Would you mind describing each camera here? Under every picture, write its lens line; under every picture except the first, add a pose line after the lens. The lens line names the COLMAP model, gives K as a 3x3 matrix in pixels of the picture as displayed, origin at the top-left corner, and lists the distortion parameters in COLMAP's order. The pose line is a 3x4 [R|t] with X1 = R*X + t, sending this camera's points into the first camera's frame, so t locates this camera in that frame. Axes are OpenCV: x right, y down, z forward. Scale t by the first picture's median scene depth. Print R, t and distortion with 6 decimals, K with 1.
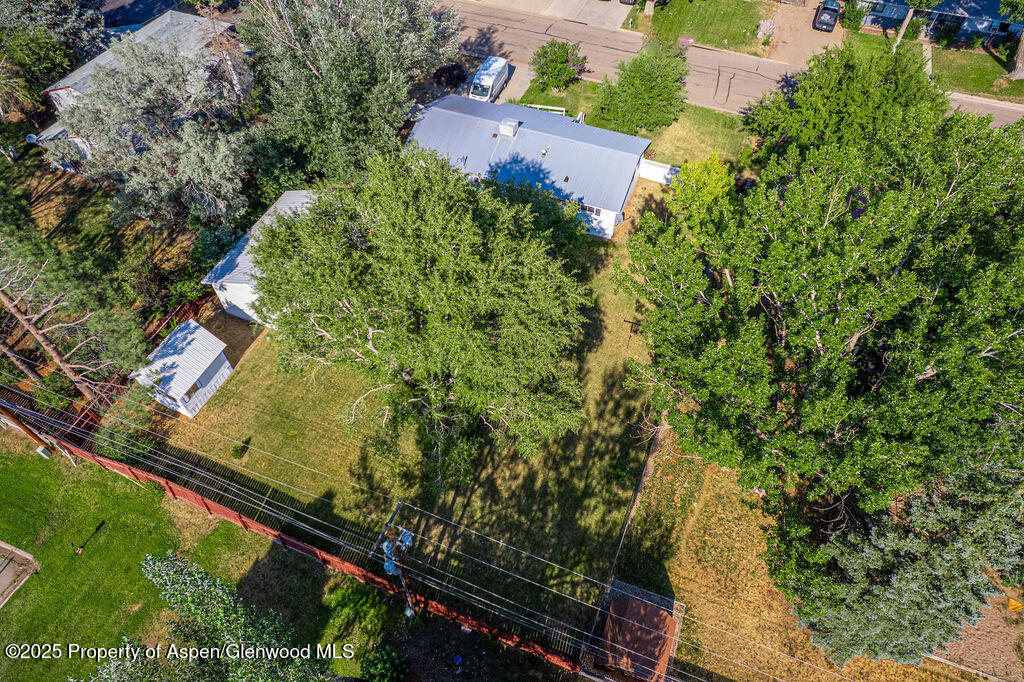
lens RADIAL K [[649.8, 0, 515.6], [0, 649.8, 343.6], [0, 0, 1]] dist [-0.046068, 0.032932]
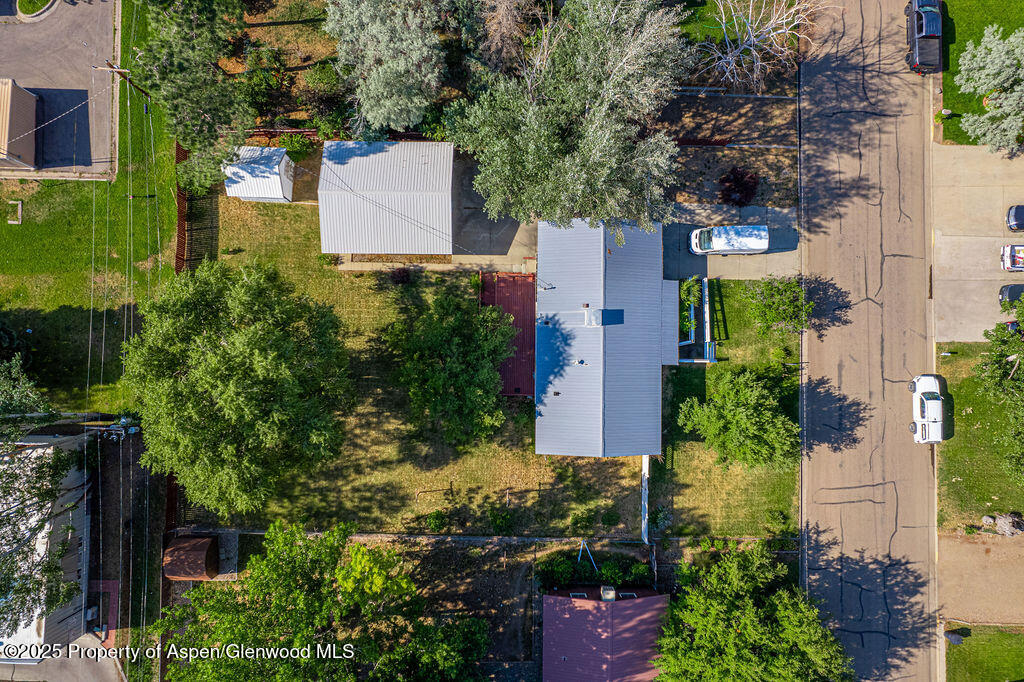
lens RADIAL K [[653.3, 0, 517.6], [0, 653.3, 339.3], [0, 0, 1]] dist [-0.040242, 0.005471]
pose [[0.358487, 0.933078, -0.029199, 0.004530], [-0.746370, 0.305261, 0.591395, -1.078853], [0.560731, -0.190214, 0.805853, 0.207594]]
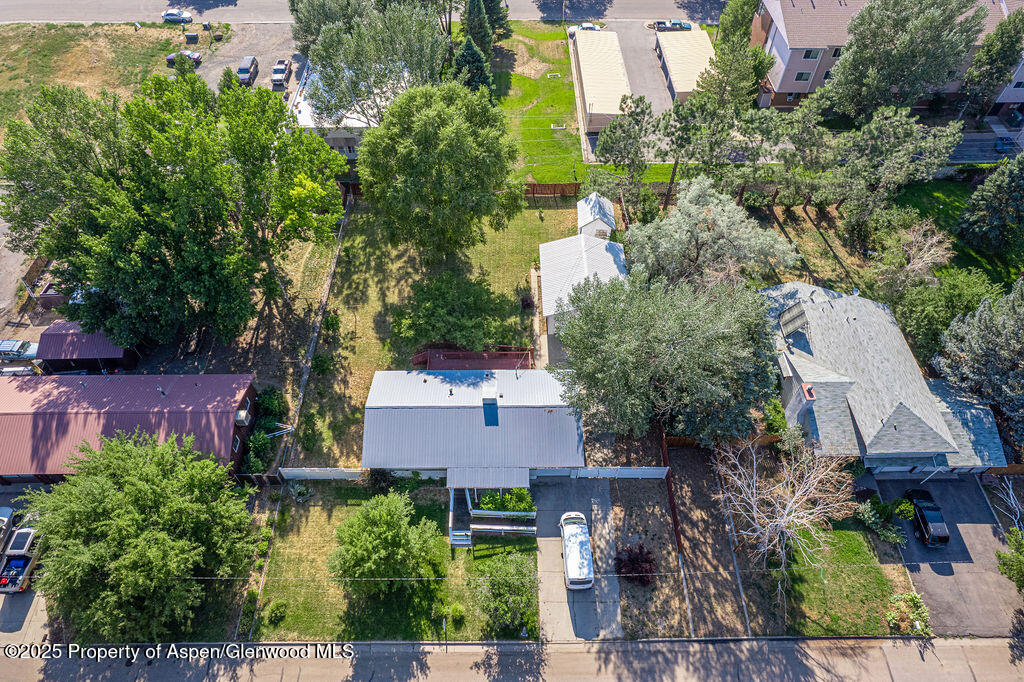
lens RADIAL K [[633.1, 0, 520.6], [0, 633.1, 327.3], [0, 0, 1]] dist [-0.058272, -0.001559]
pose [[-0.922481, 0.297819, -0.245627, 0.217114], [-0.306161, -0.176838, 0.935411, -1.748496], [0.235147, 0.938100, 0.254310, 0.856566]]
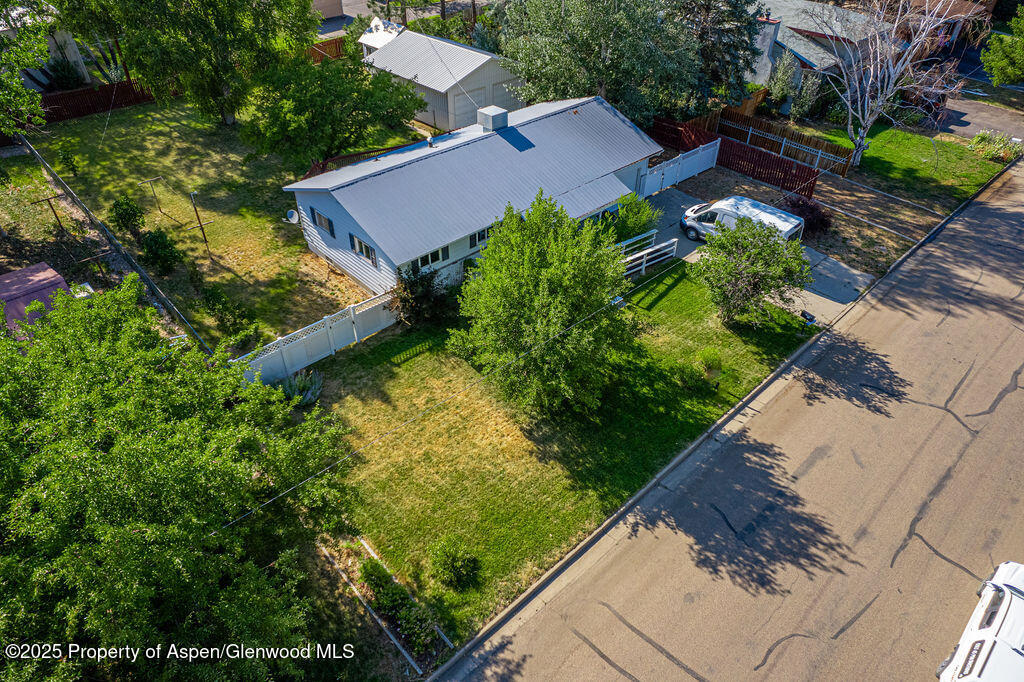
lens RADIAL K [[649.8, 0, 515.6], [0, 649.8, 343.6], [0, 0, 1]] dist [-0.046068, 0.032932]
pose [[-0.420708, 0.573768, -0.702706, 0.775962], [-0.722148, 0.257027, 0.642214, -0.959605], [0.549096, 0.777642, 0.306212, 1.318760]]
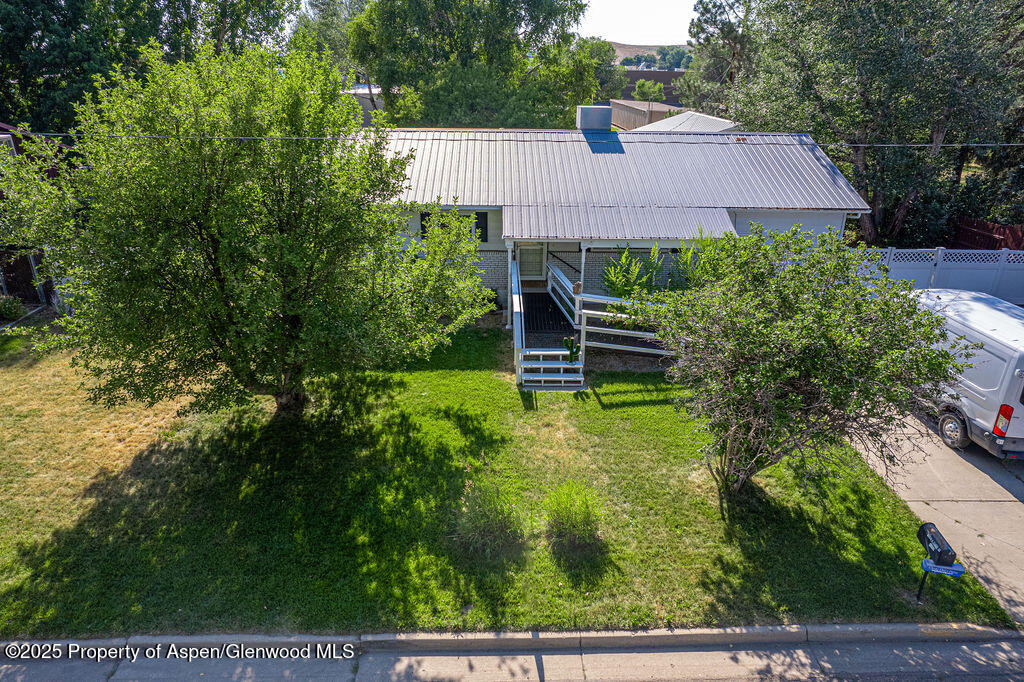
lens RADIAL K [[653.3, 0, 517.6], [0, 653.3, 339.3], [0, 0, 1]] dist [-0.040242, 0.005471]
pose [[-0.914777, 0.148505, -0.375672, 0.314035], [-0.326487, 0.275849, 0.904054, -0.921552], [0.237885, 0.949660, -0.203855, 1.647912]]
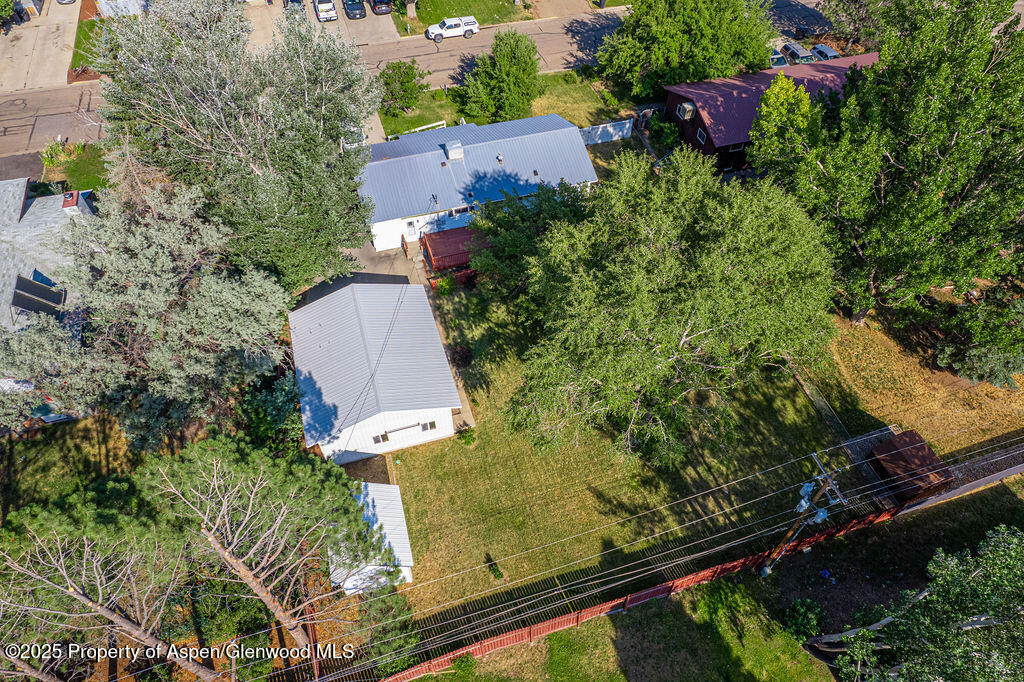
lens RADIAL K [[649.8, 0, 515.6], [0, 649.8, 343.6], [0, 0, 1]] dist [-0.046068, 0.032932]
pose [[0.772456, -0.494357, 0.398651, -0.628051], [0.495978, 0.861658, 0.107477, -0.190624], [-0.396633, 0.114701, 0.910783, 0.147813]]
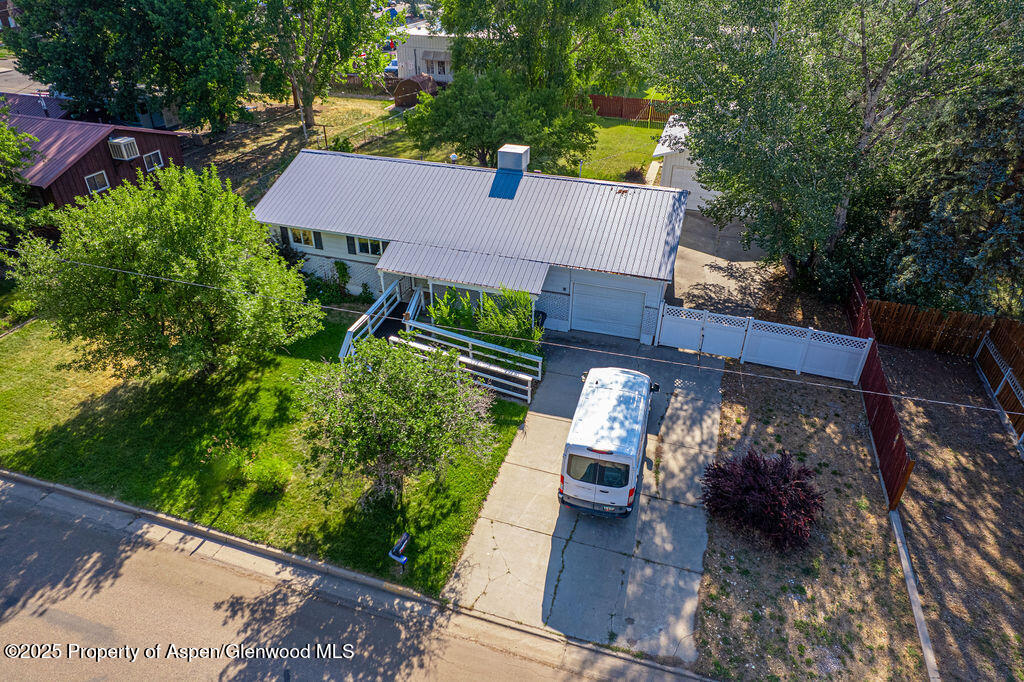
lens RADIAL K [[653.8, 0, 512.0], [0, 653.8, 341.0], [0, 0, 1]] dist [-0.066556, 0.064292]
pose [[-0.997282, 0.032486, -0.066133, 0.039218], [-0.062854, 0.093271, 0.993655, -1.177451], [0.038448, 0.995111, -0.090975, 1.616944]]
